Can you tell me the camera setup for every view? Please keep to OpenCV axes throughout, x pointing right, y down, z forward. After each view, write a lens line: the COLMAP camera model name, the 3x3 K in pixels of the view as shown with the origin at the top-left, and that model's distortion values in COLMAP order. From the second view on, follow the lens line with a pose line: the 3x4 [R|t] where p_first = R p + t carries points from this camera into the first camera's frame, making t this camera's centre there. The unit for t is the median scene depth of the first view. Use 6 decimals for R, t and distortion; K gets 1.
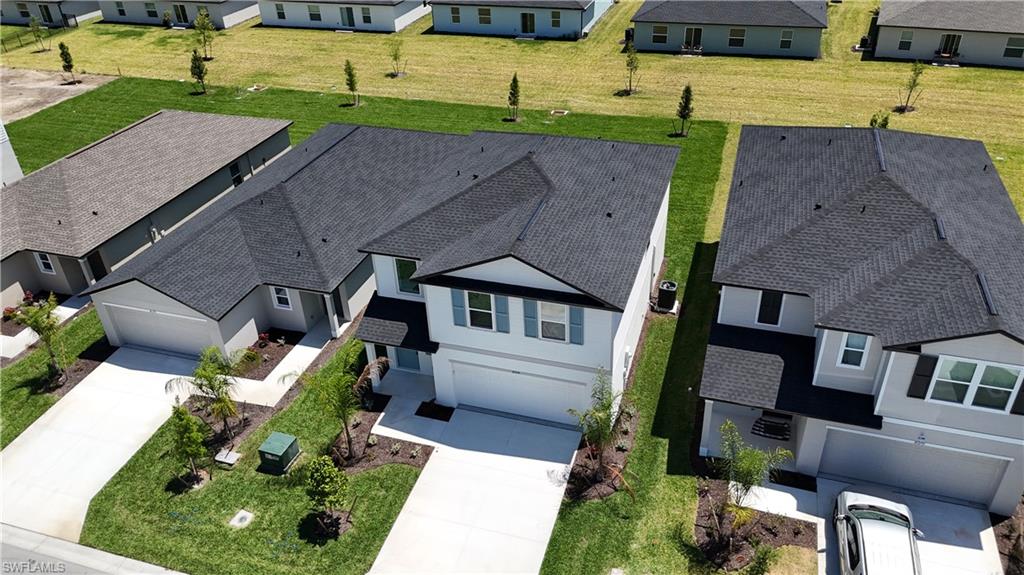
lens RADIAL K [[756.7, 0, 514.5], [0, 756.7, 293.9], [0, 0, 1]] dist [0.060361, -0.052656]
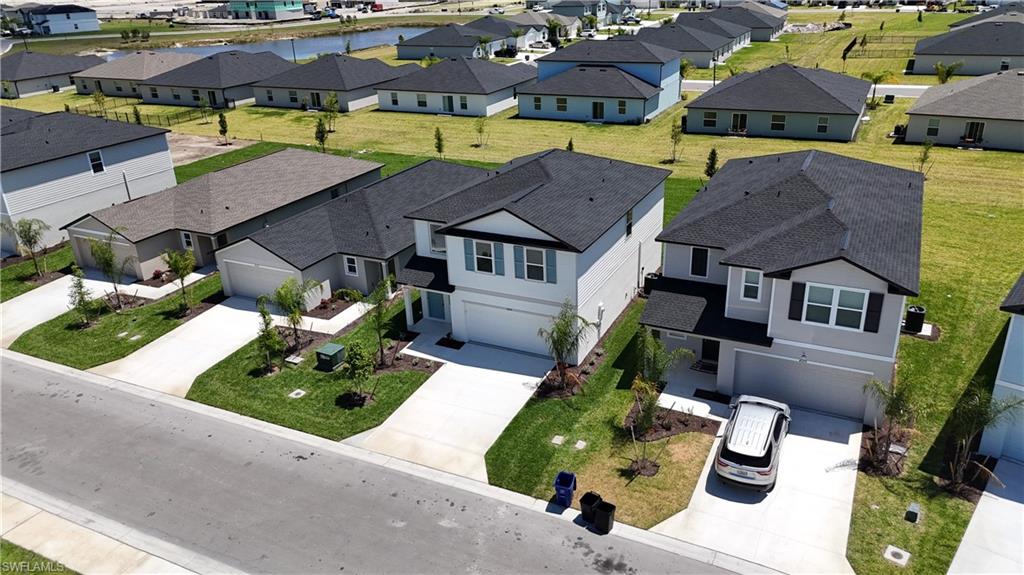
lens RADIAL K [[756.7, 0, 513.4], [0, 756.7, 293.0], [0, 0, 1]] dist [0.060361, -0.052656]
pose [[0.988219, 0.059568, -0.140980, 0.161858], [-0.080152, 0.986157, -0.145157, 0.223662], [0.130382, 0.154746, 0.979313, -0.243113]]
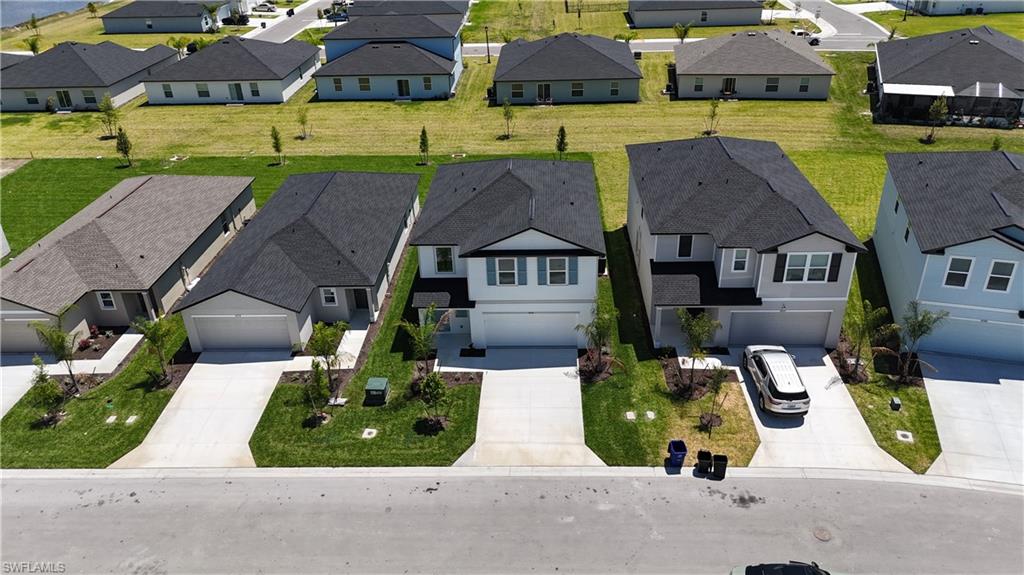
lens RADIAL K [[756.7, 0, 515.1], [0, 756.7, 294.1], [0, 0, 1]] dist [0.060361, -0.052656]
pose [[0.963351, -0.123767, 0.237983, -0.315602], [0.141460, 0.988202, -0.058698, 0.126338], [-0.227910, 0.090211, 0.969494, -0.359227]]
